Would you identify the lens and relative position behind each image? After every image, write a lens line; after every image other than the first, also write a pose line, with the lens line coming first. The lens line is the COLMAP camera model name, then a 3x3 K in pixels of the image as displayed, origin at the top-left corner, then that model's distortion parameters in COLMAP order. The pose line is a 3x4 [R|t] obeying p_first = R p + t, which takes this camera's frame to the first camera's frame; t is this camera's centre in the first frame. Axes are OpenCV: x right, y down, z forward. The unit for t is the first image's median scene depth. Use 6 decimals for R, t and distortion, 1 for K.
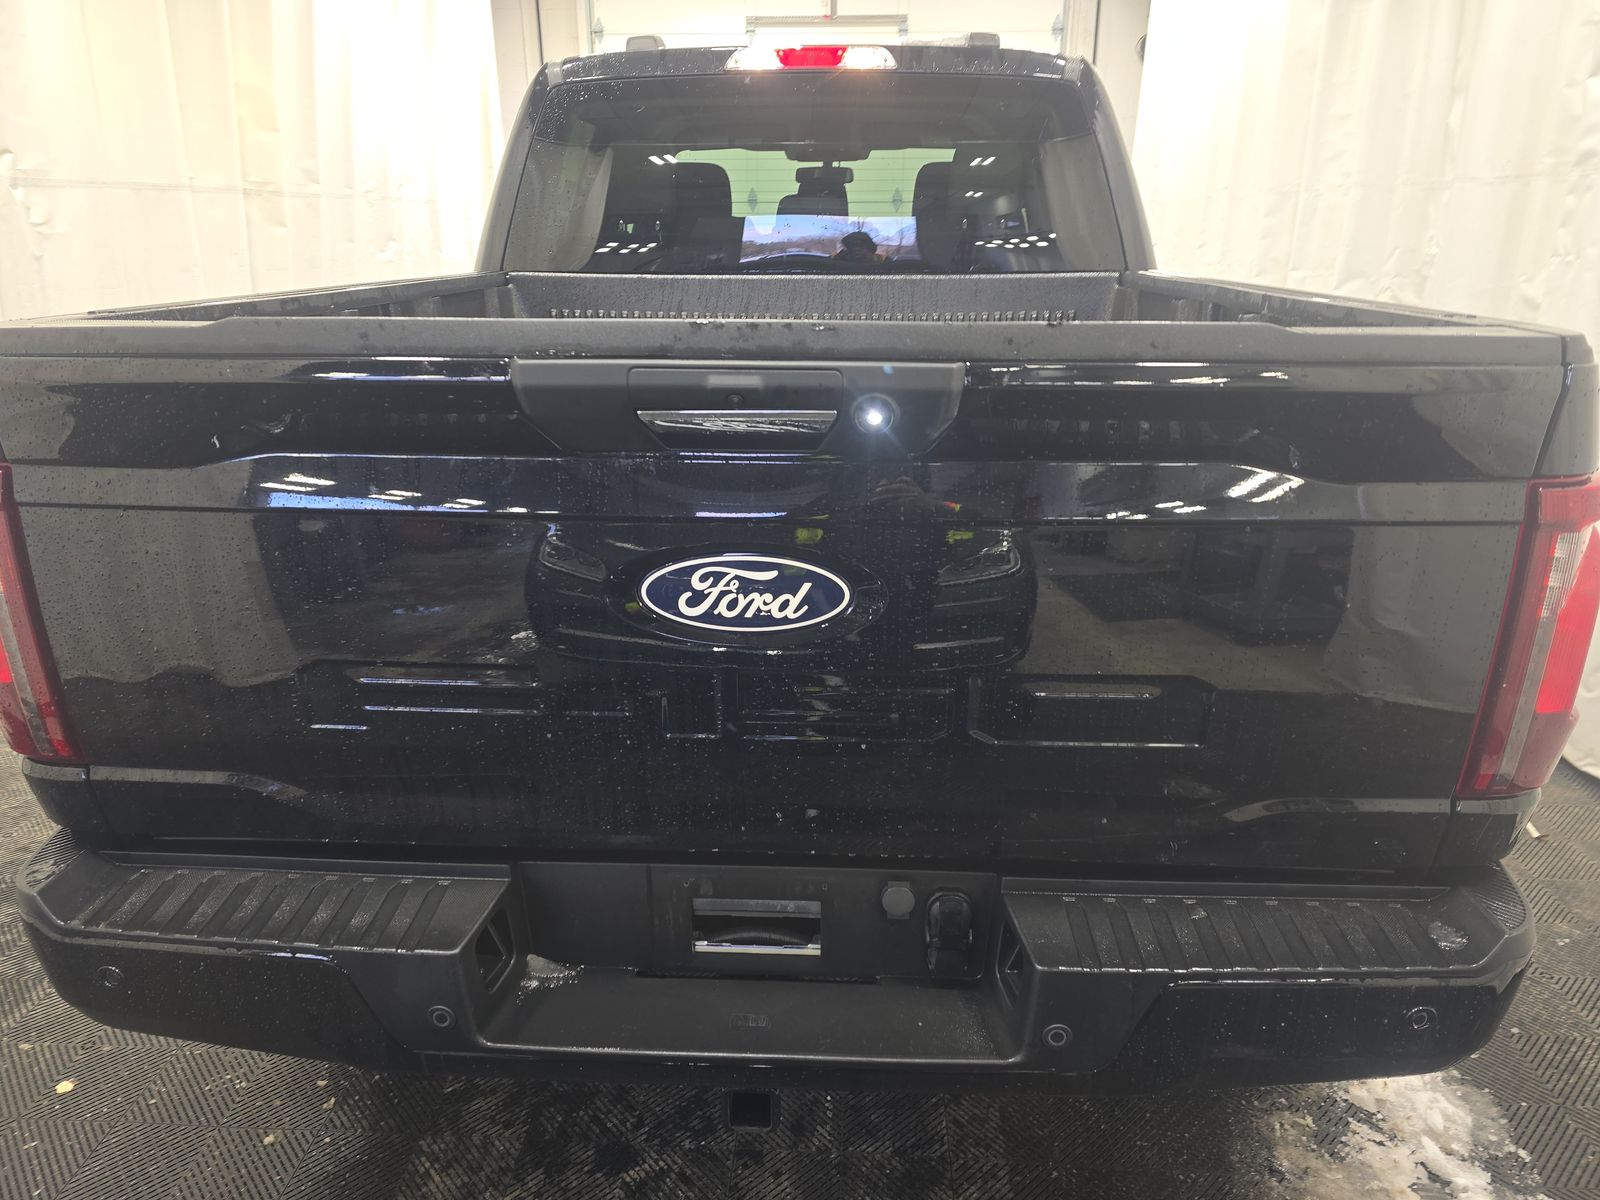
lens RADIAL K [[1050.6, 0, 798.7], [0, 1050.6, 615.4], [0, 0, 1]] dist [0.038814, -0.034184]
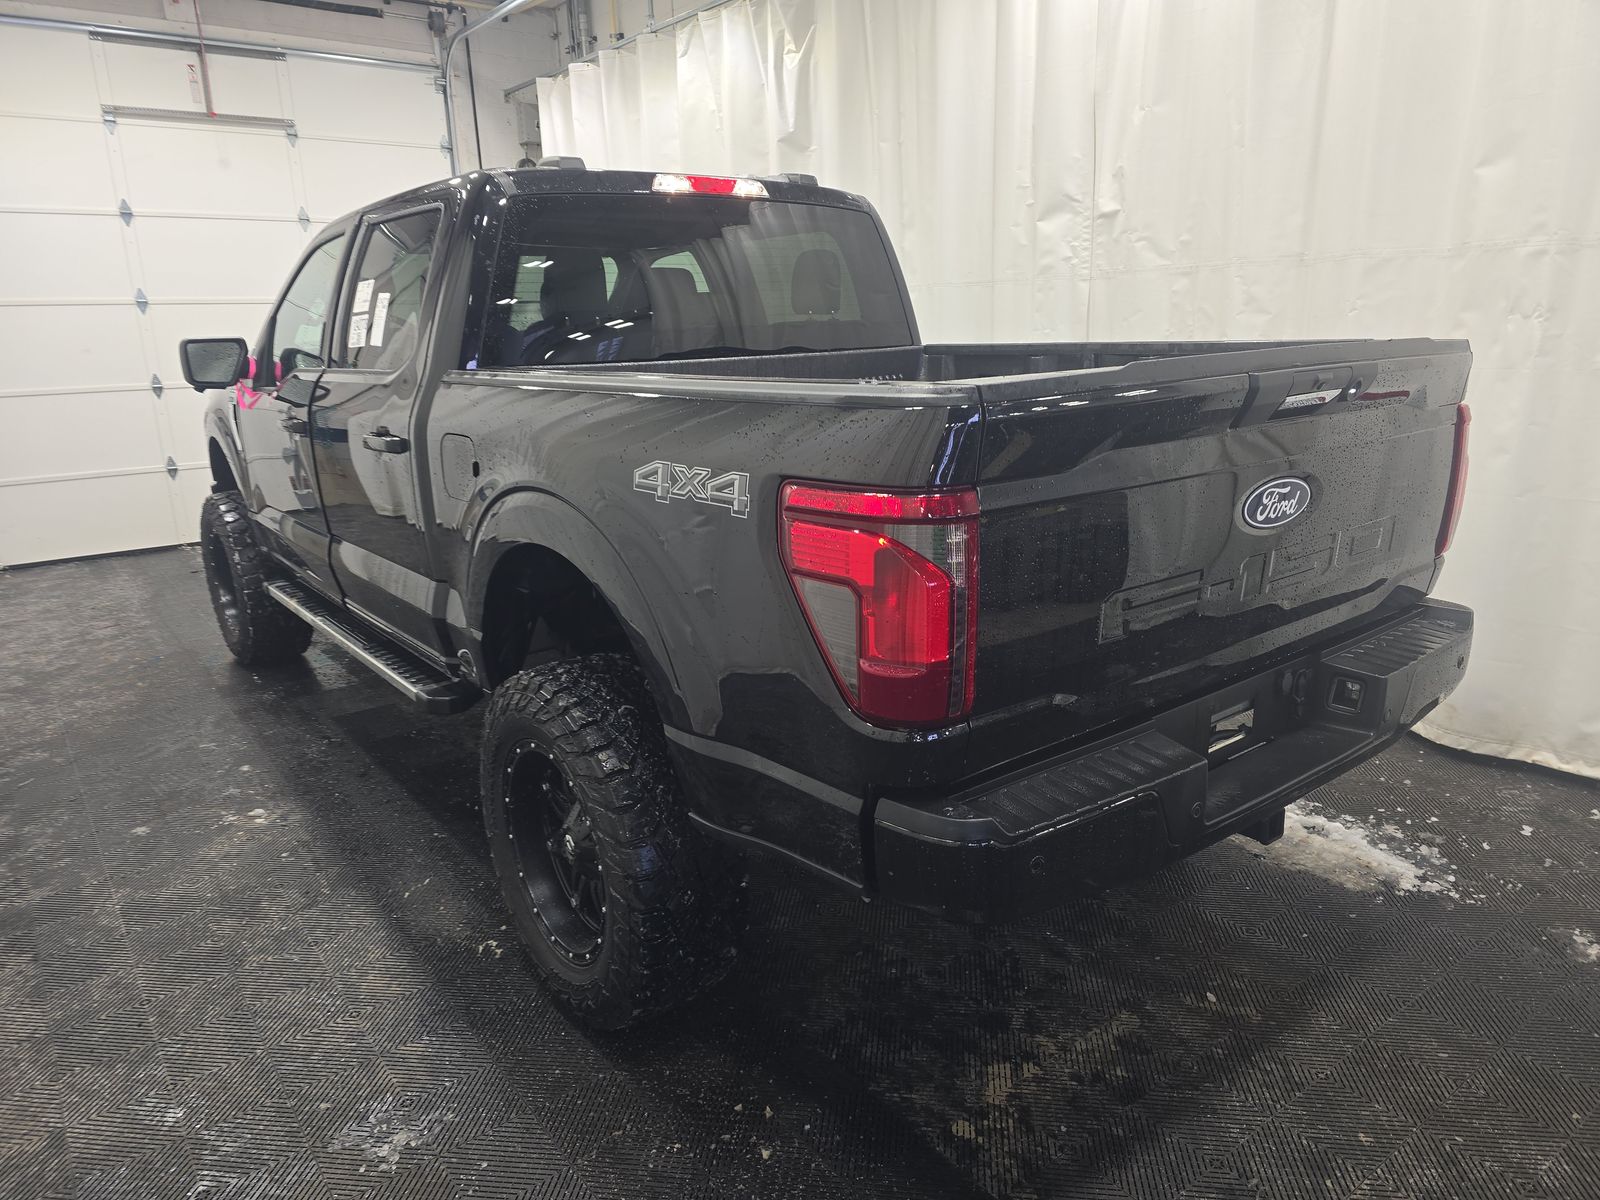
lens RADIAL K [[1050.6, 0, 798.7], [0, 1050.6, 615.4], [0, 0, 1]] dist [0.038814, -0.034184]
pose [[0.759374, -0.194129, 0.621020, -0.771396], [0.248049, 0.968747, -0.000482, -0.015486], [-0.601518, 0.154410, 0.783795, 0.052293]]
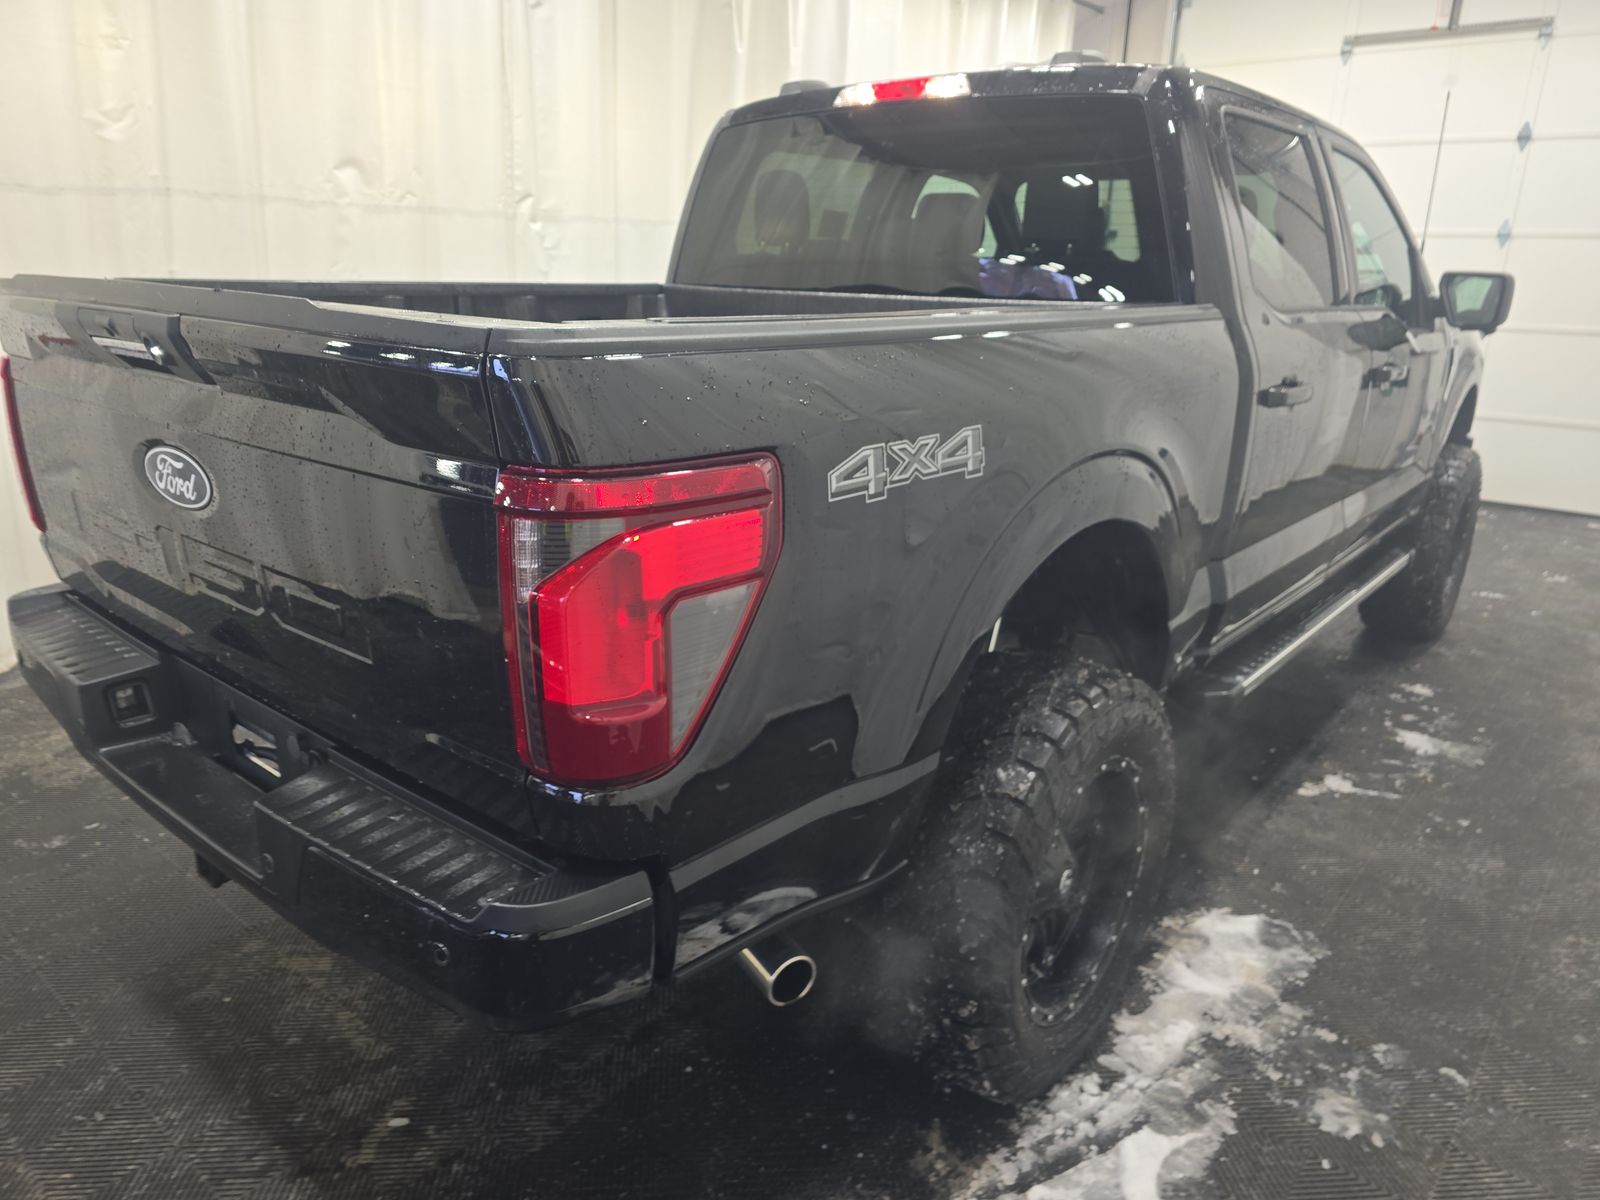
lens RADIAL K [[1050.6, 0, 798.7], [0, 1050.6, 615.4], [0, 0, 1]] dist [0.038814, -0.034184]
pose [[0.799350, 0.205639, -0.564582, 0.629802], [-0.225235, 0.973649, 0.035741, -0.033982], [0.557054, 0.098594, 0.824603, 0.129317]]
